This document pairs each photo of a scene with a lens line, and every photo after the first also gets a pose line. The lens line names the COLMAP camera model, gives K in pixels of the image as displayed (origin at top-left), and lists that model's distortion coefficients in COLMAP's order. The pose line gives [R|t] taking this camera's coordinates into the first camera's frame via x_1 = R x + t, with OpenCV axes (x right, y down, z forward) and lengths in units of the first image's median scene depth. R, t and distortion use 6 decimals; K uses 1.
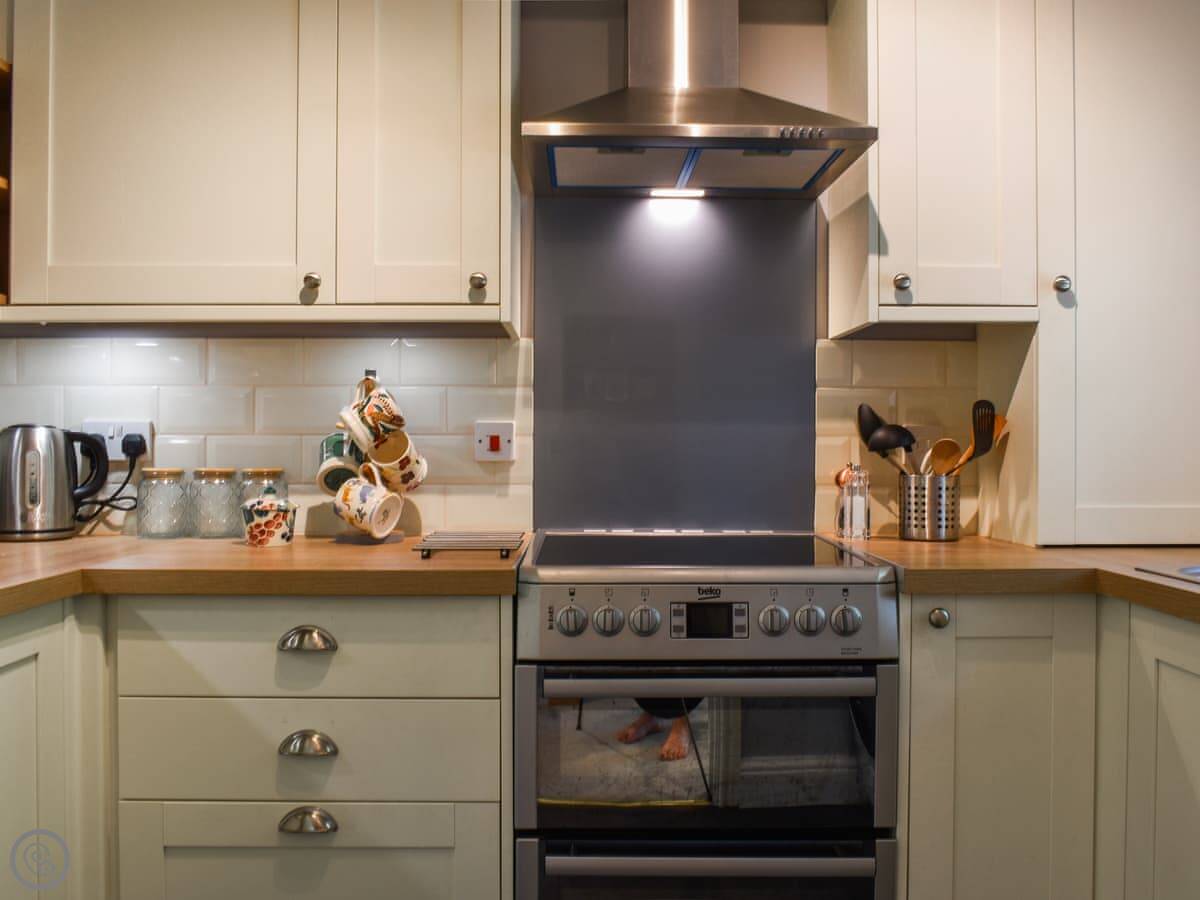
lens RADIAL K [[1081.8, 0, 600.8], [0, 1081.8, 453.9], [0, 0, 1]] dist [0.037471, 0.011534]
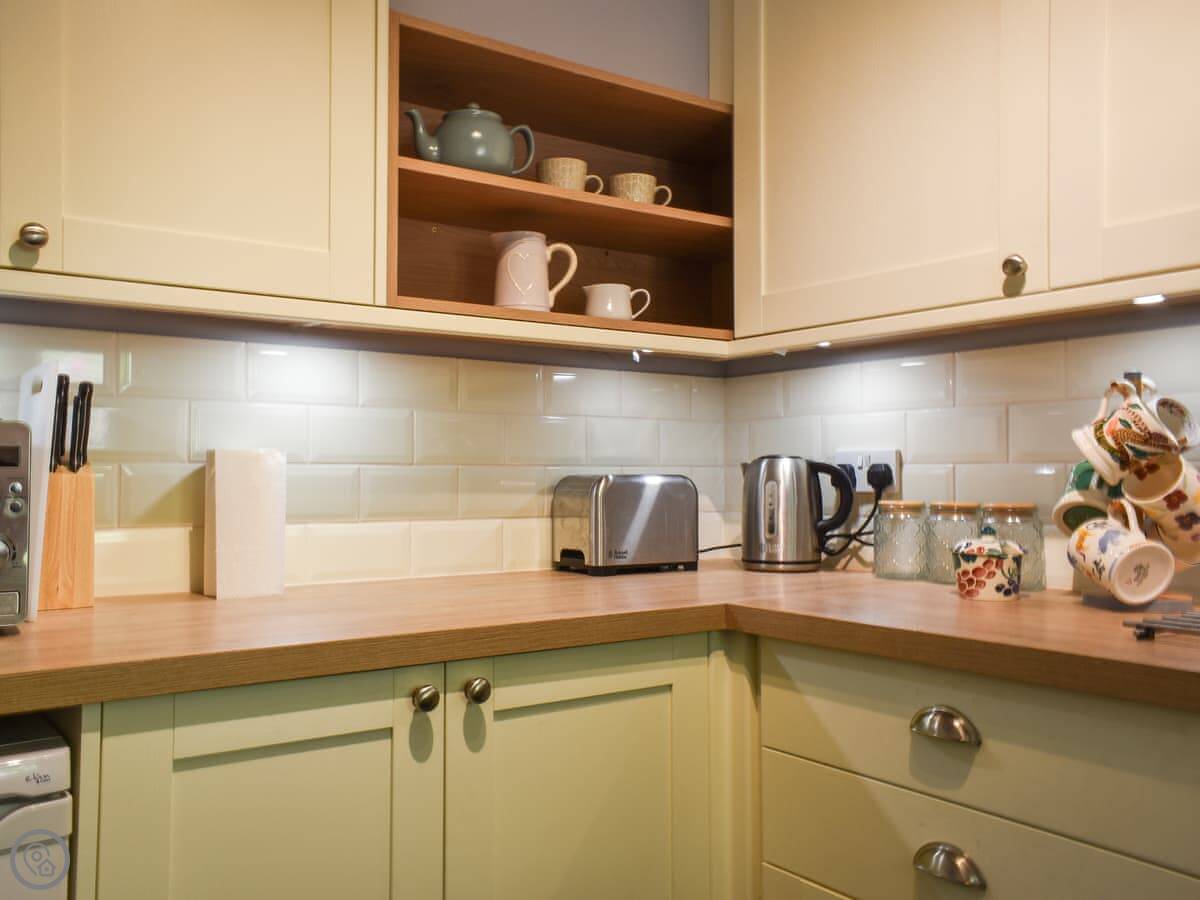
lens RADIAL K [[1081.8, 0, 600.2], [0, 1081.8, 447.5], [0, 0, 1]] dist [0.037471, 0.011534]
pose [[0.552278, -0.025755, -0.833262, 0.215649], [-0.004395, 0.999419, -0.033804, 0.000221], [0.833649, 0.022331, 0.551843, 0.308872]]
